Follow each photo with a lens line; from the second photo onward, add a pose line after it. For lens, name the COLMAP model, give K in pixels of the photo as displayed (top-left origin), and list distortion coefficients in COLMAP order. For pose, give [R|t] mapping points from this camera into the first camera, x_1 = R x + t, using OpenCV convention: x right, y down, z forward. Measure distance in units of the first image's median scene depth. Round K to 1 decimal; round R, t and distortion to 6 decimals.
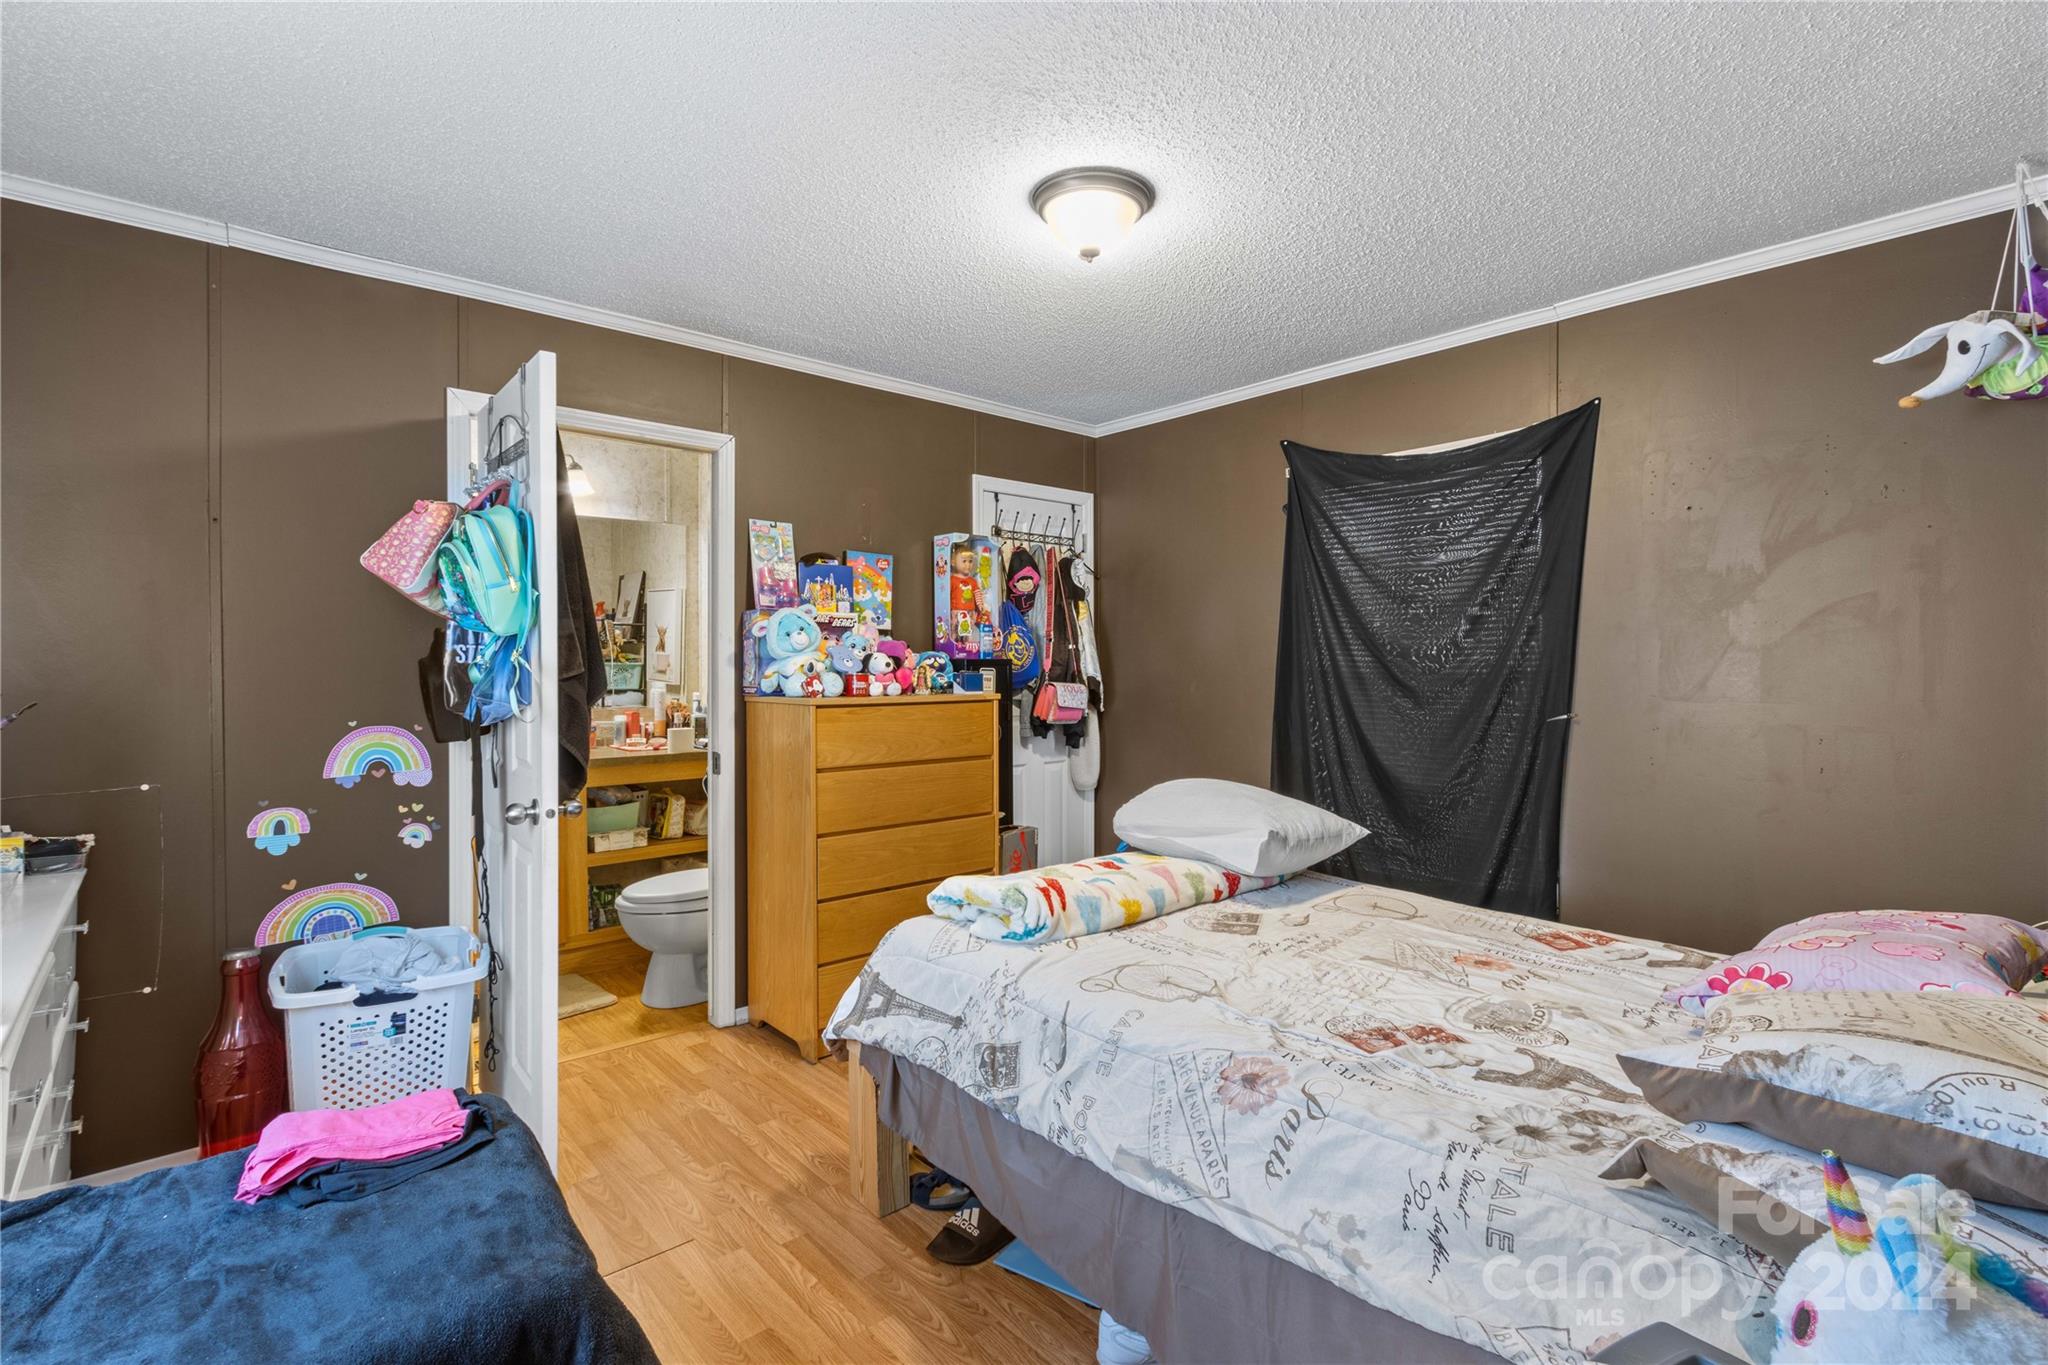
lens RADIAL K [[935.7, 0, 1025.7], [0, 935.7, 673.0], [0, 0, 1]] dist [-0.000388, -0.002000]
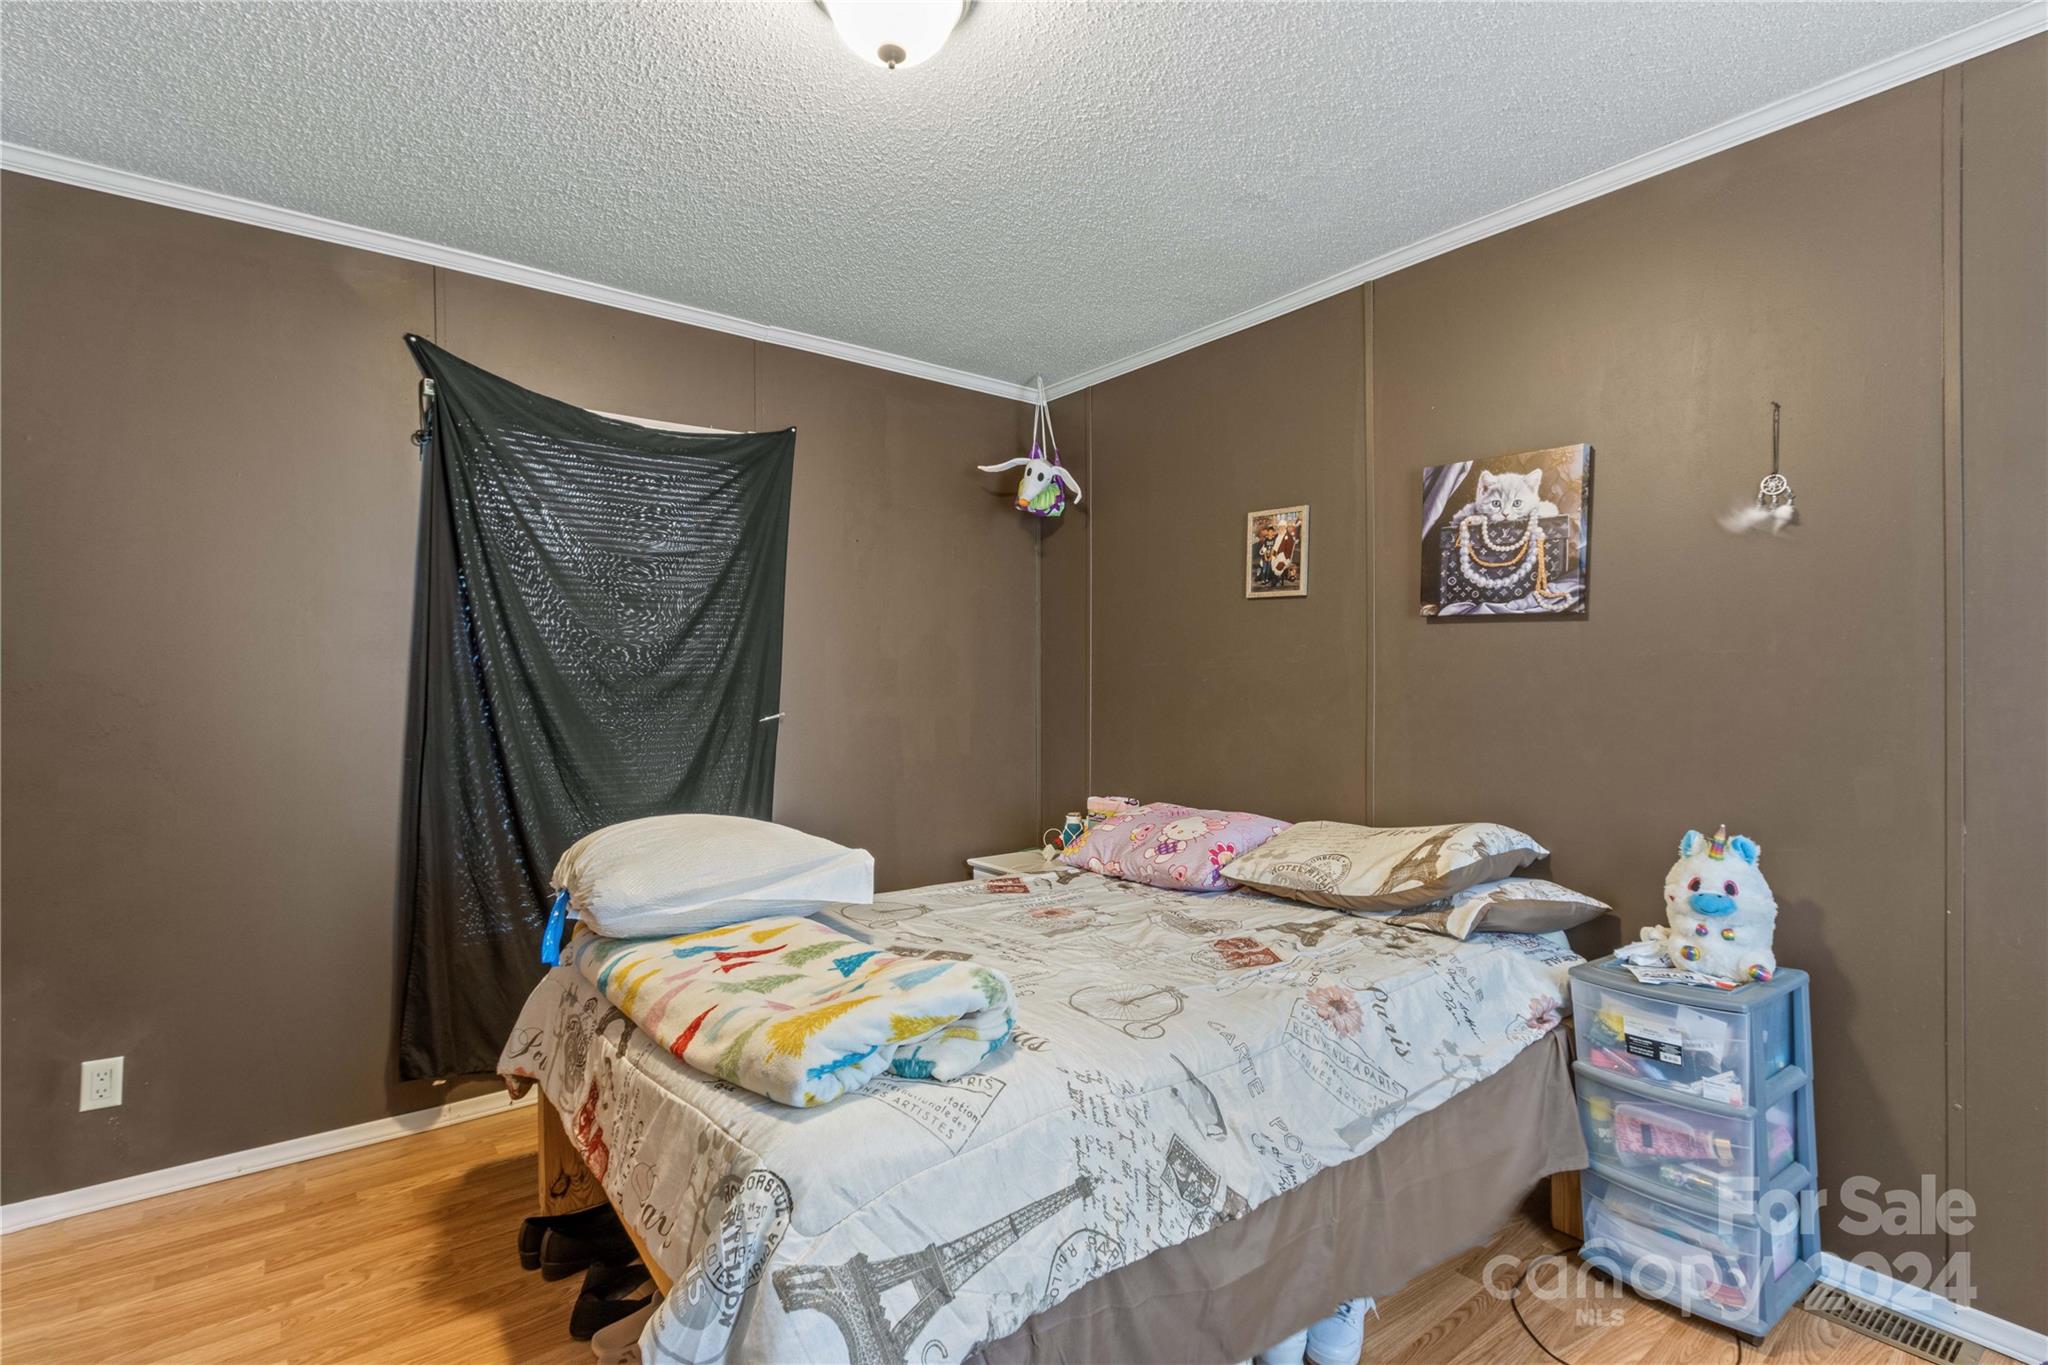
lens RADIAL K [[935.7, 0, 1026.2], [0, 935.7, 685.4], [0, 0, 1]] dist [-0.000388, -0.002000]
pose [[0.079378, 0.001617, 0.996843, -0.720212], [0.011736, 0.999928, -0.002556, 0.028119], [-0.996776, 0.011902, 0.079353, 0.983115]]
